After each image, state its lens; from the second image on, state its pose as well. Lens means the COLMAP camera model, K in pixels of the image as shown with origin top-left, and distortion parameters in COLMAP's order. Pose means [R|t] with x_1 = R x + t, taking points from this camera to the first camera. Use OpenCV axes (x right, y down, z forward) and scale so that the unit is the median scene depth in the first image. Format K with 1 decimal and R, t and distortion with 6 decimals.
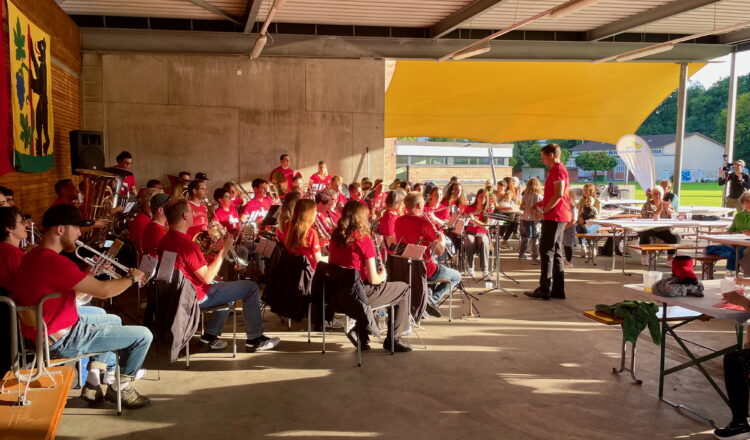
lens RADIAL K [[579.0, 0, 386.7], [0, 579.0, 218.8], [0, 0, 1]] dist [0.061525, -0.074299]
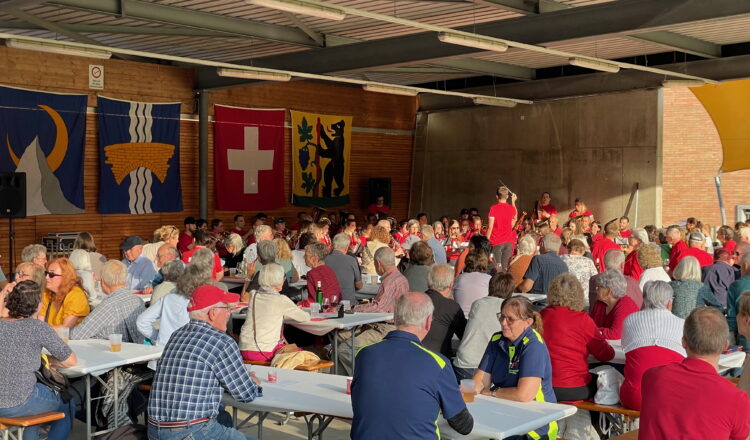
lens RADIAL K [[1149.6, 0, 366.2], [0, 1149.6, 217.2], [0, 0, 1]] dist [0.087162, 0.000000]
pose [[0.559448, 0.012668, -0.828769, 1.355959], [-0.075242, 0.996531, -0.035558, 0.032720], [0.825443, 0.082251, 0.558460, -0.423060]]
